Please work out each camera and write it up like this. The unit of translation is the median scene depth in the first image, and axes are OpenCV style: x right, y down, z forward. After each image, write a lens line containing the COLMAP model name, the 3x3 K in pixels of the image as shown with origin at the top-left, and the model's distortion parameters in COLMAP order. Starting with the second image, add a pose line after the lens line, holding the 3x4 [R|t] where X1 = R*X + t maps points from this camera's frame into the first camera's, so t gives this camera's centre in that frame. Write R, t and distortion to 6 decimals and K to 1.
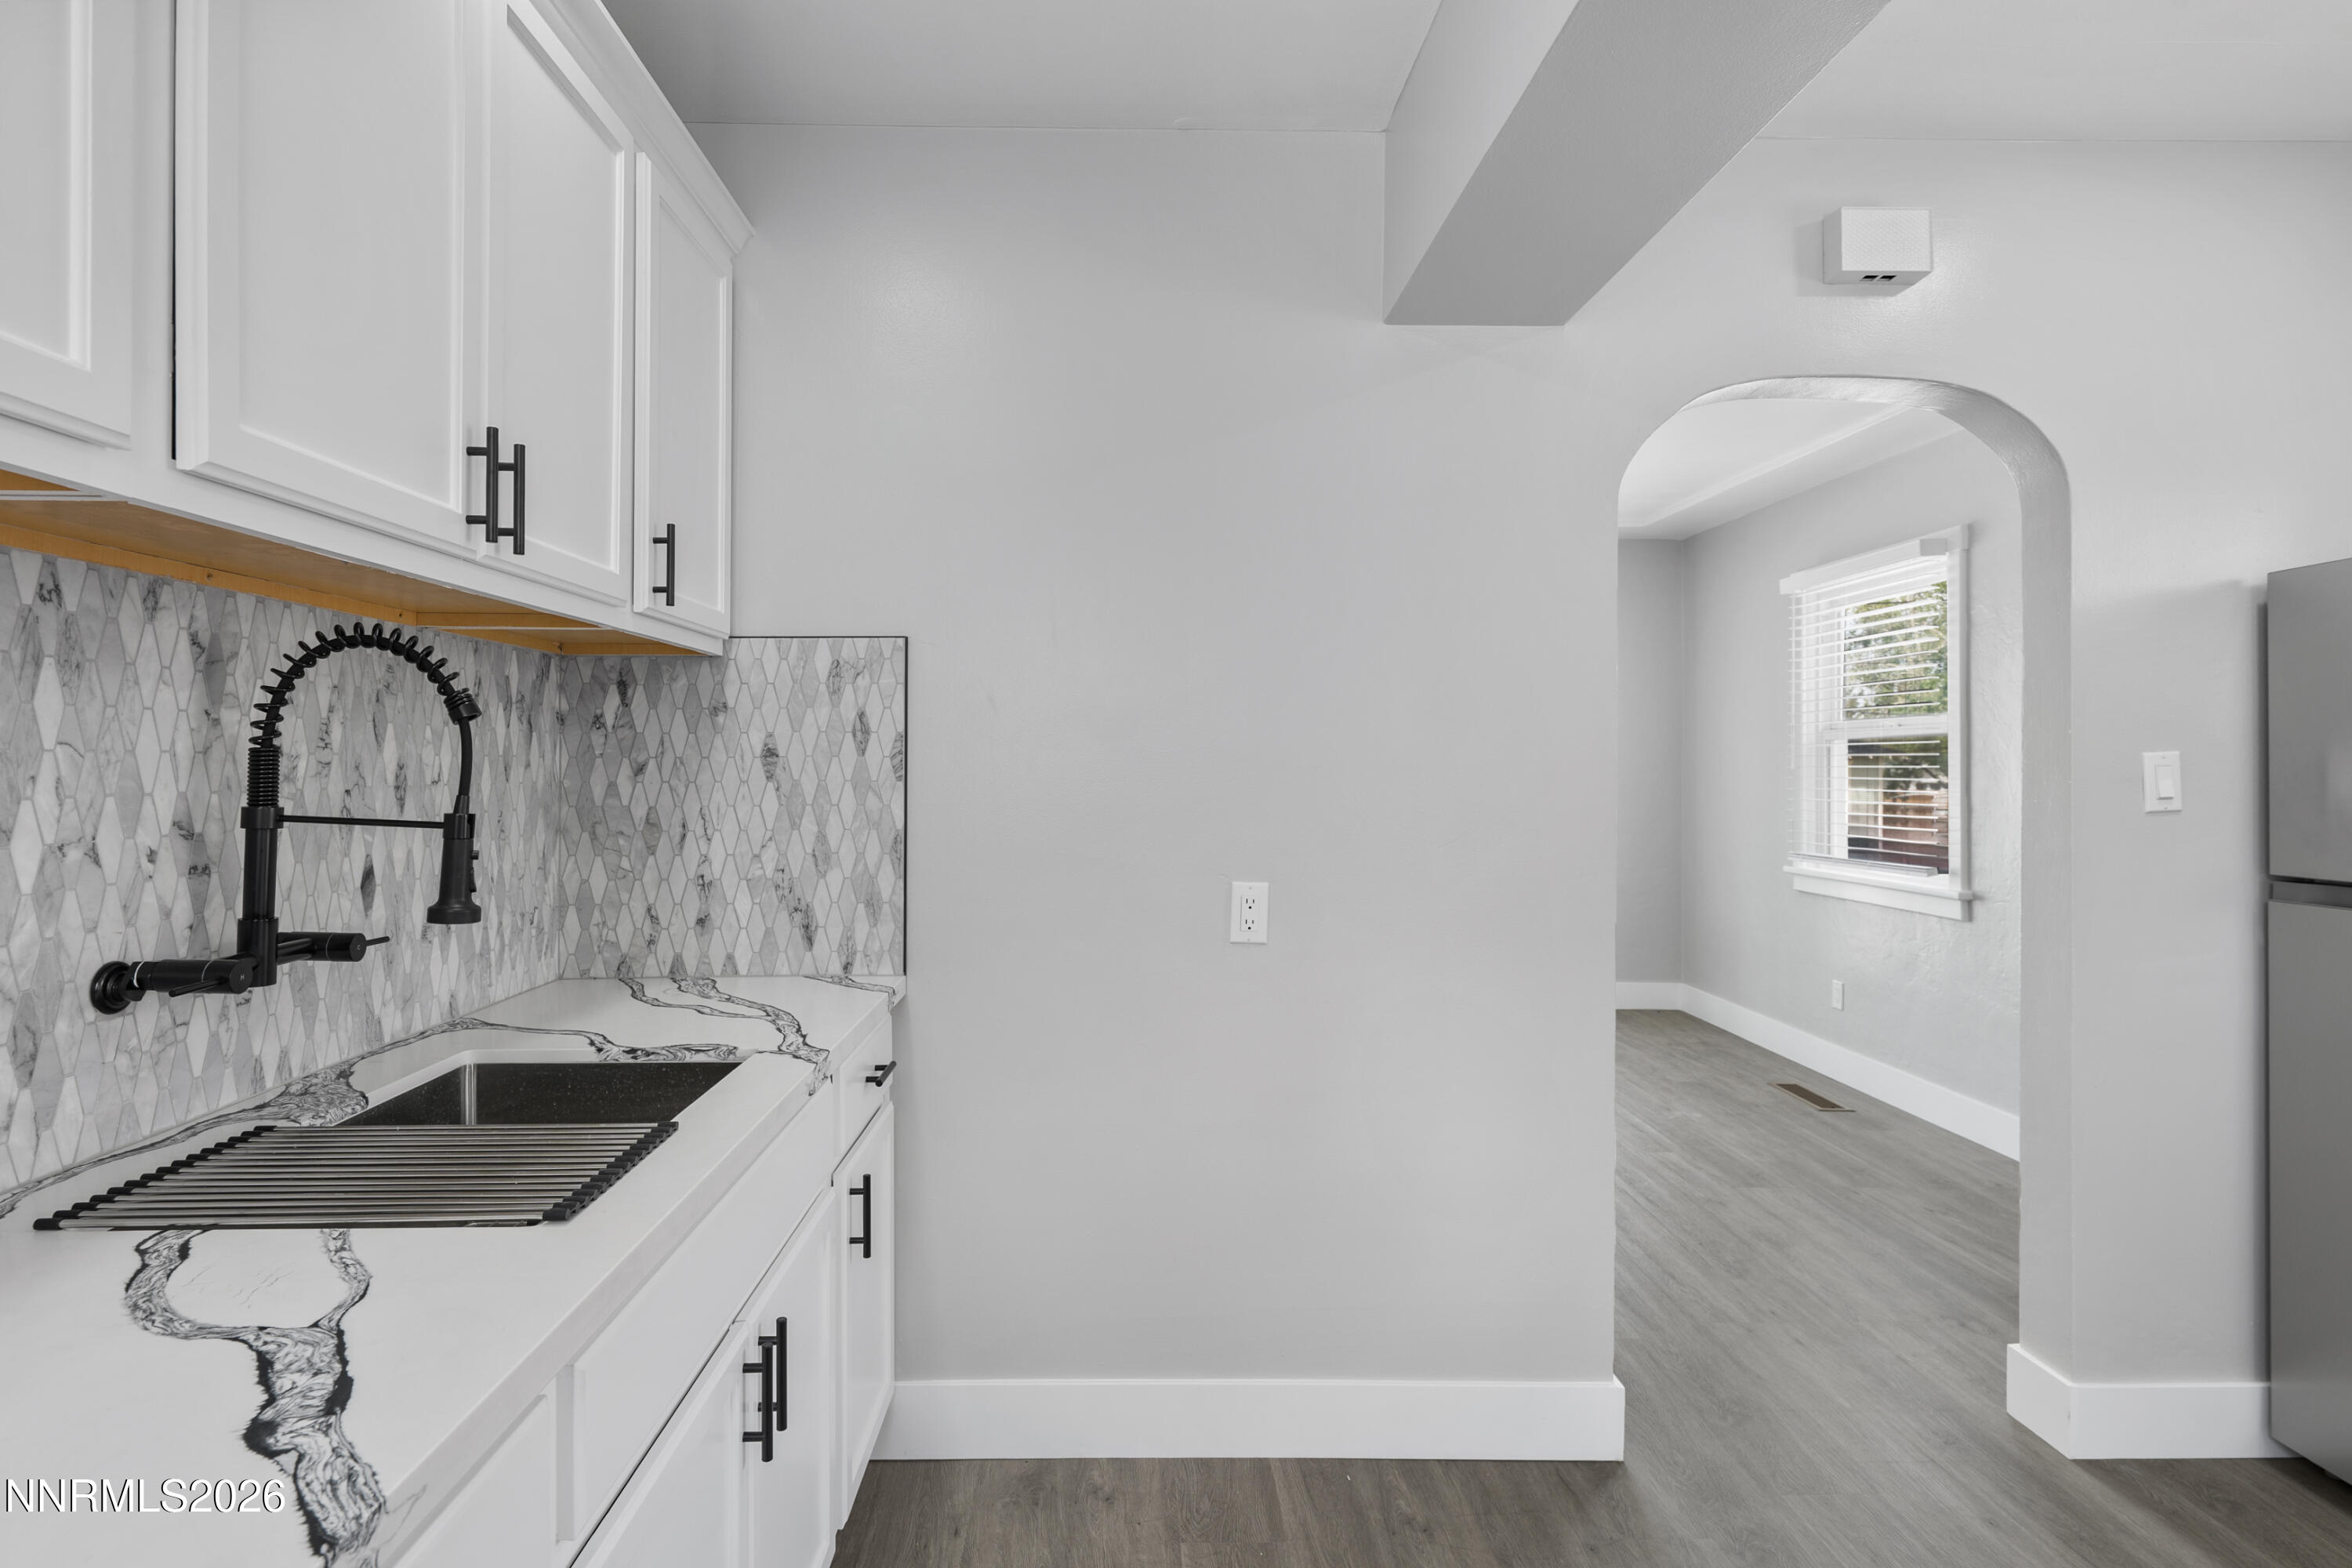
lens RADIAL K [[1219.4, 0, 1135.4], [0, 1219.4, 760.5], [0, 0, 1]] dist [-0.000055, -0.001290]
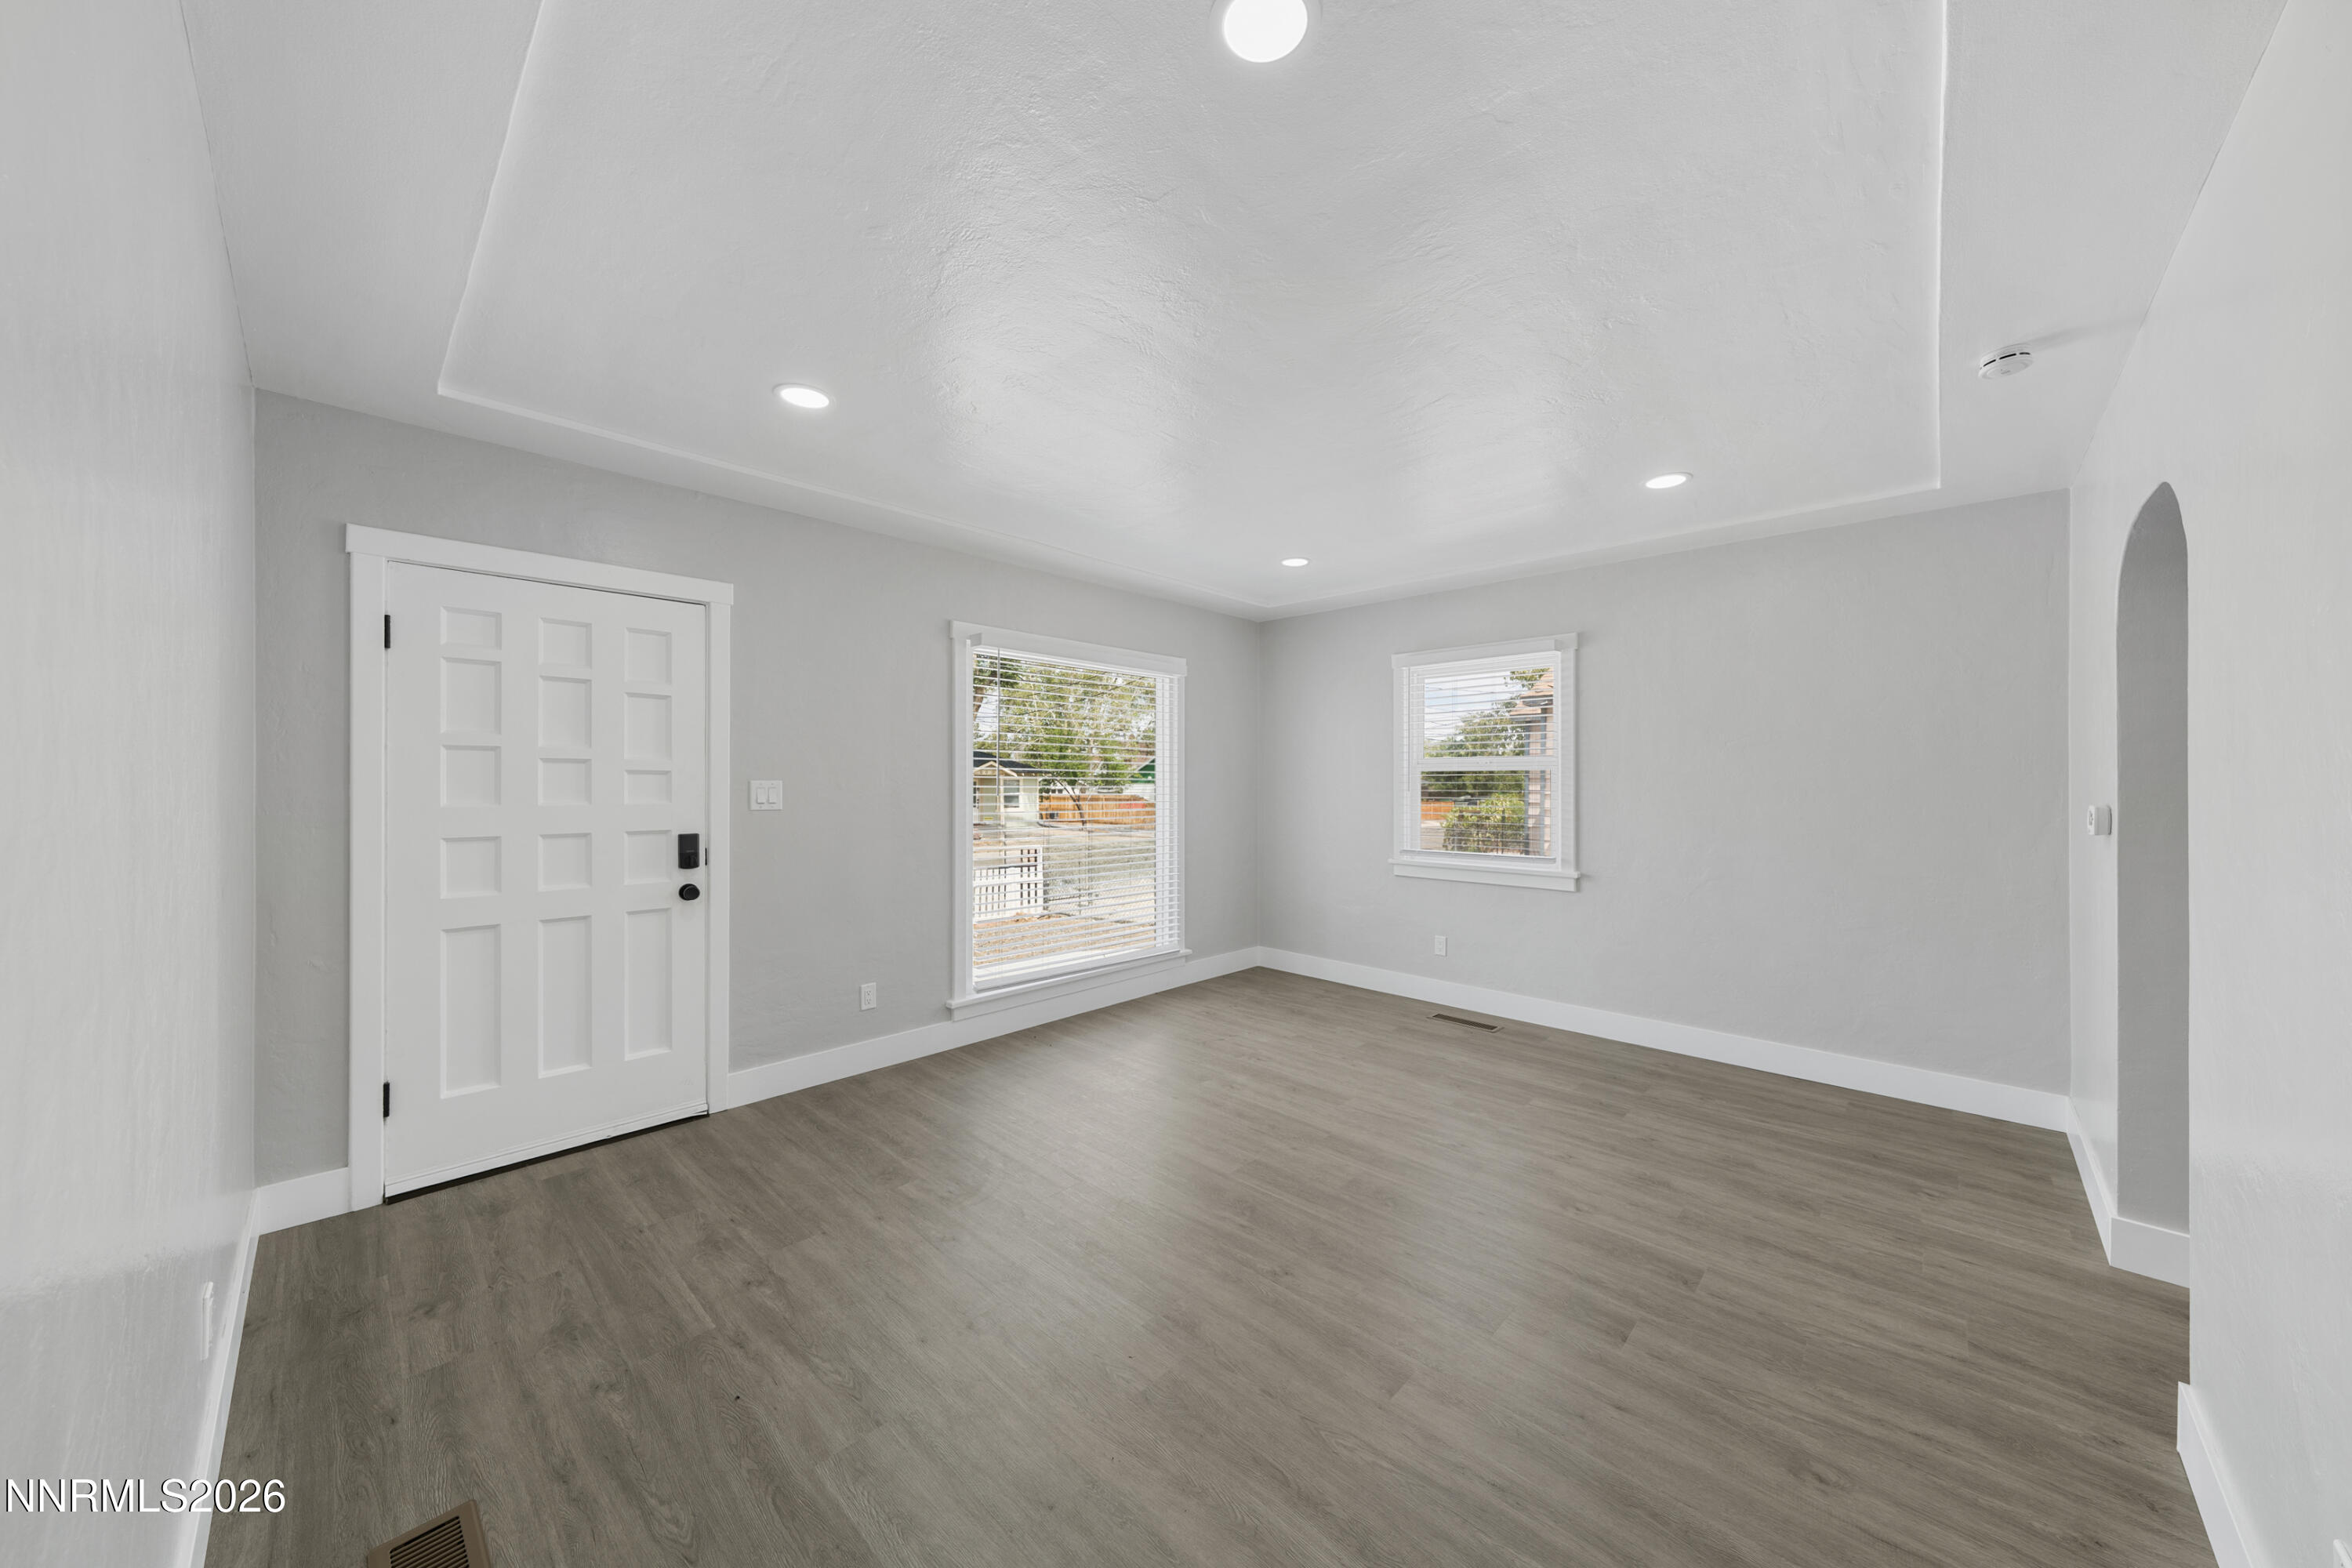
lens RADIAL K [[805.8, 0, 1188.5], [0, 805.8, 784.4], [0, 0, 1]] dist [0.000013, -0.000166]
pose [[0.690961, -0.005040, 0.722874, -0.732021], [-0.003686, 0.999938, 0.010495, -0.023683], [-0.722883, -0.009916, 0.690900, 1.224033]]
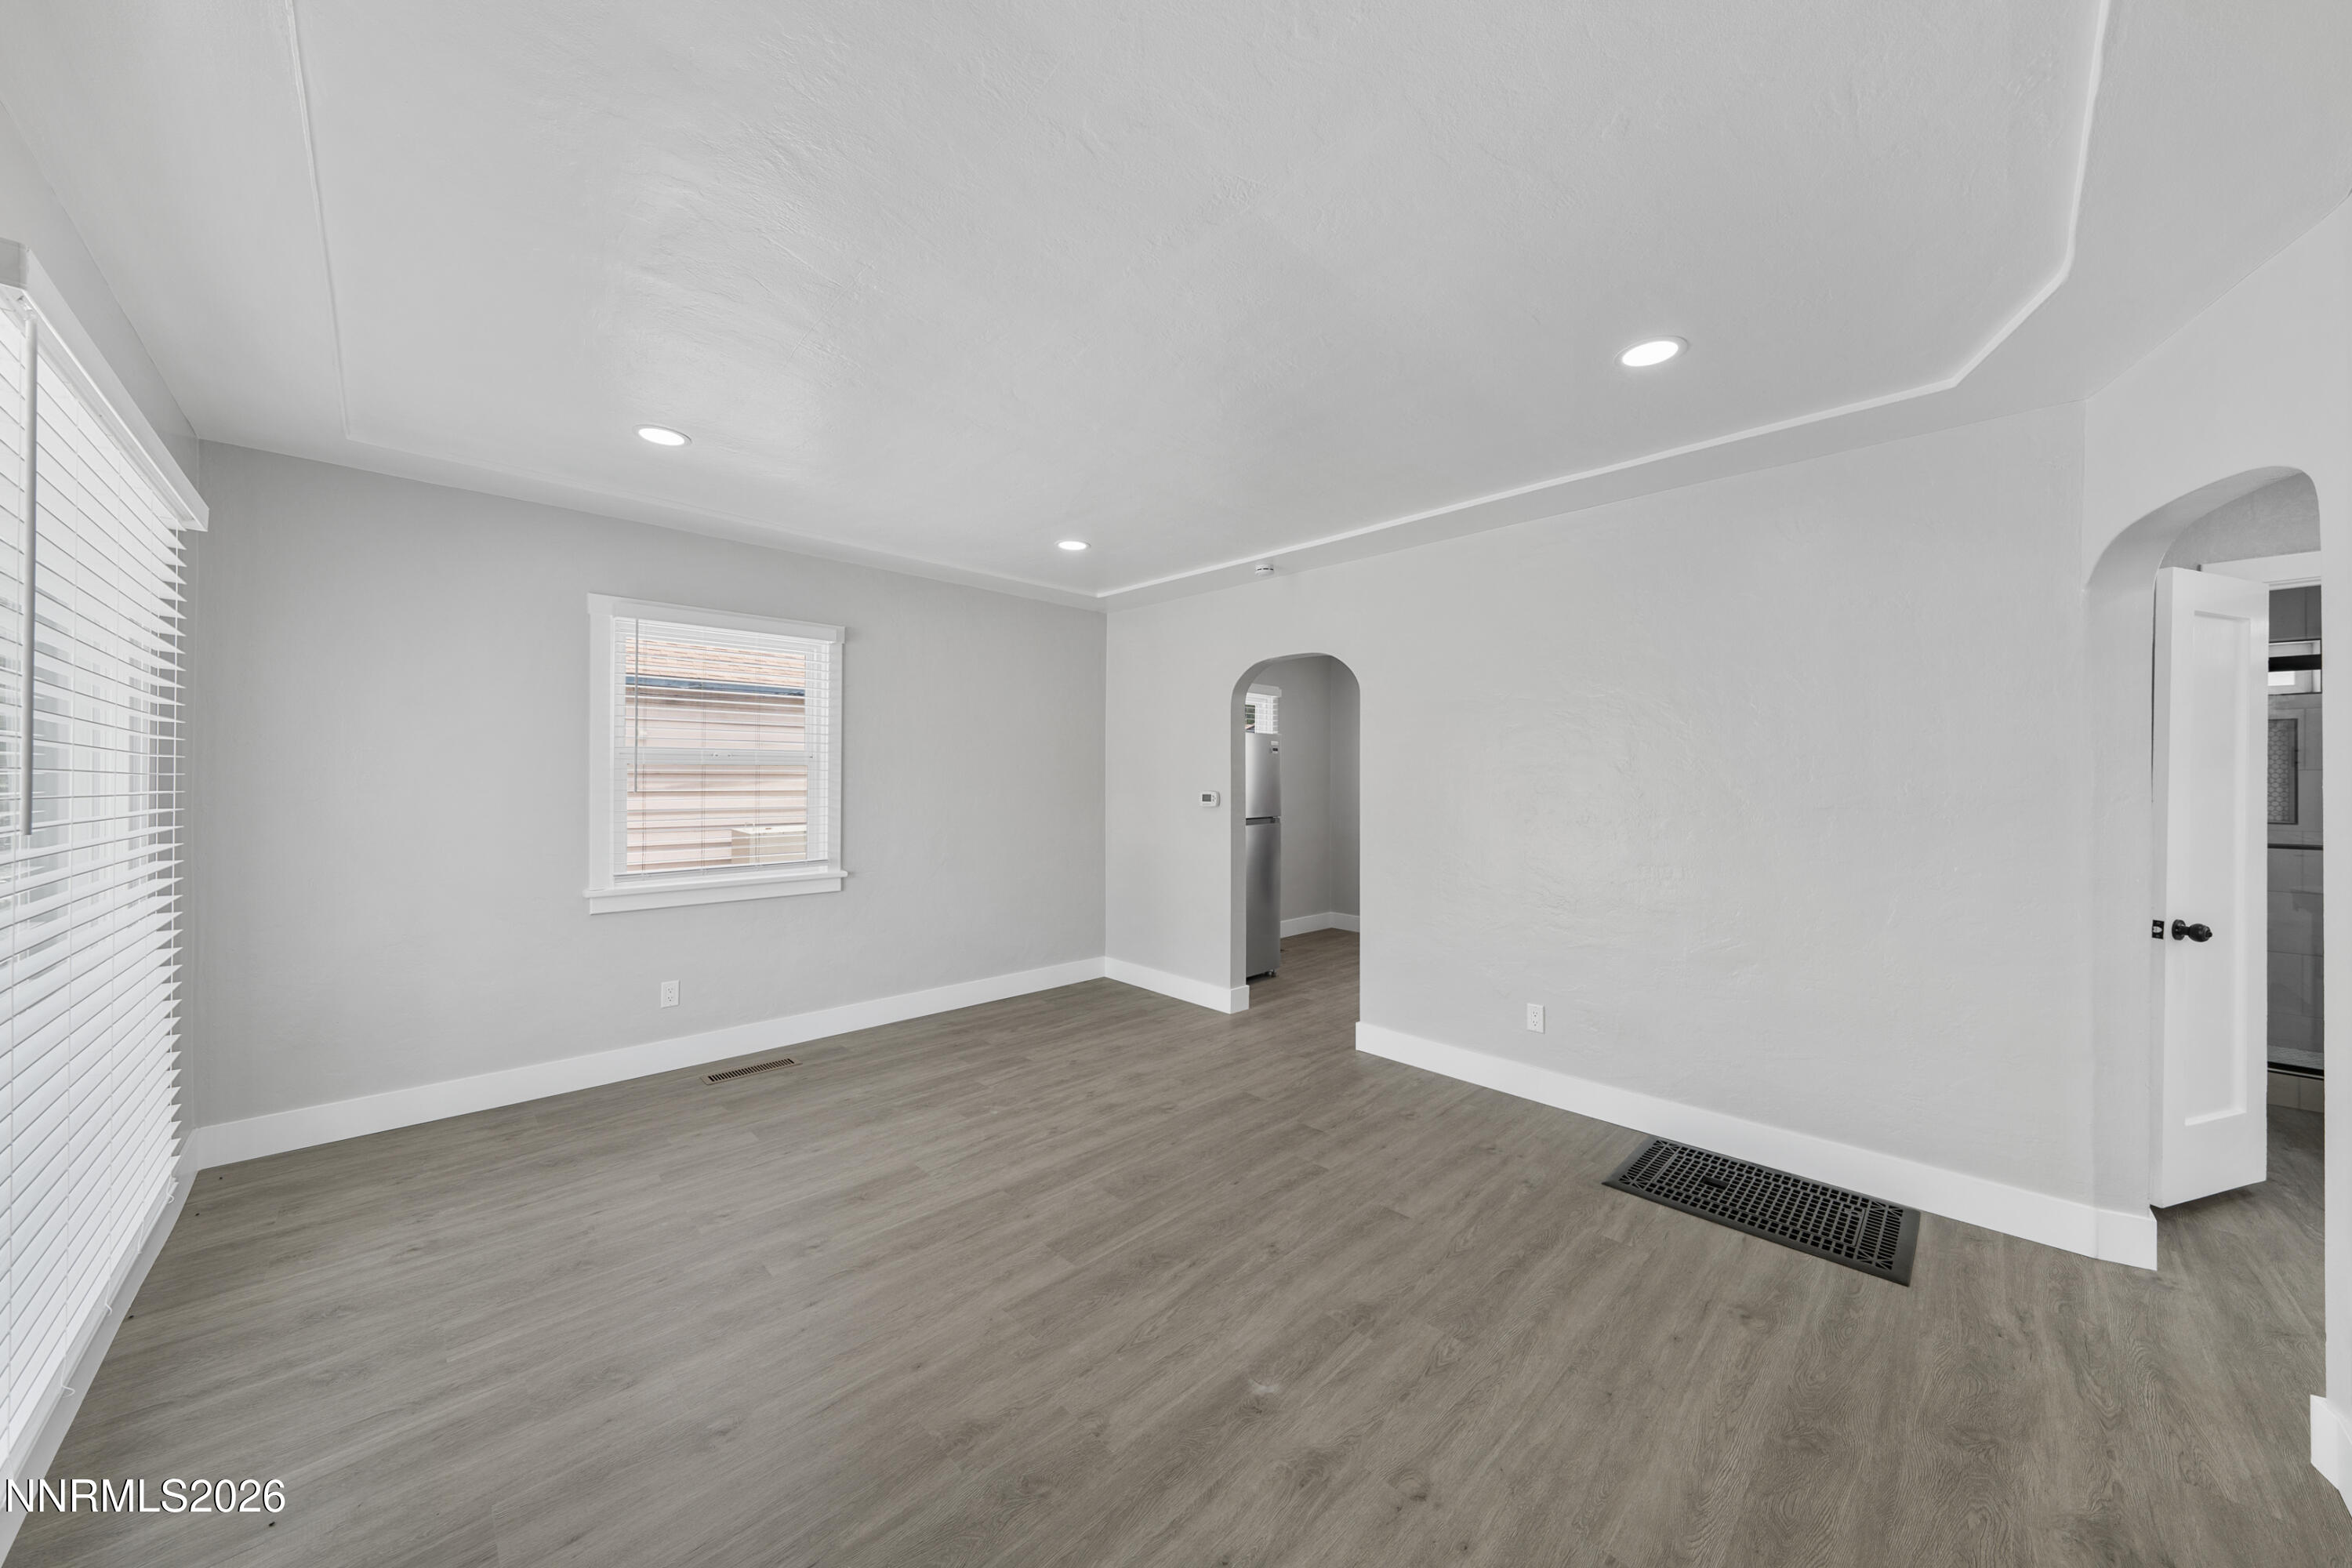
lens RADIAL K [[800.6, 0, 1182.4], [0, 800.6, 780.4], [0, 0, 1]] dist [-0.000370, 0.000007]
pose [[-0.694878, -0.009153, 0.719070, -0.603871], [-0.010528, 0.999941, 0.002554, -0.021790], [-0.719051, -0.005796, -0.694933, 2.590740]]
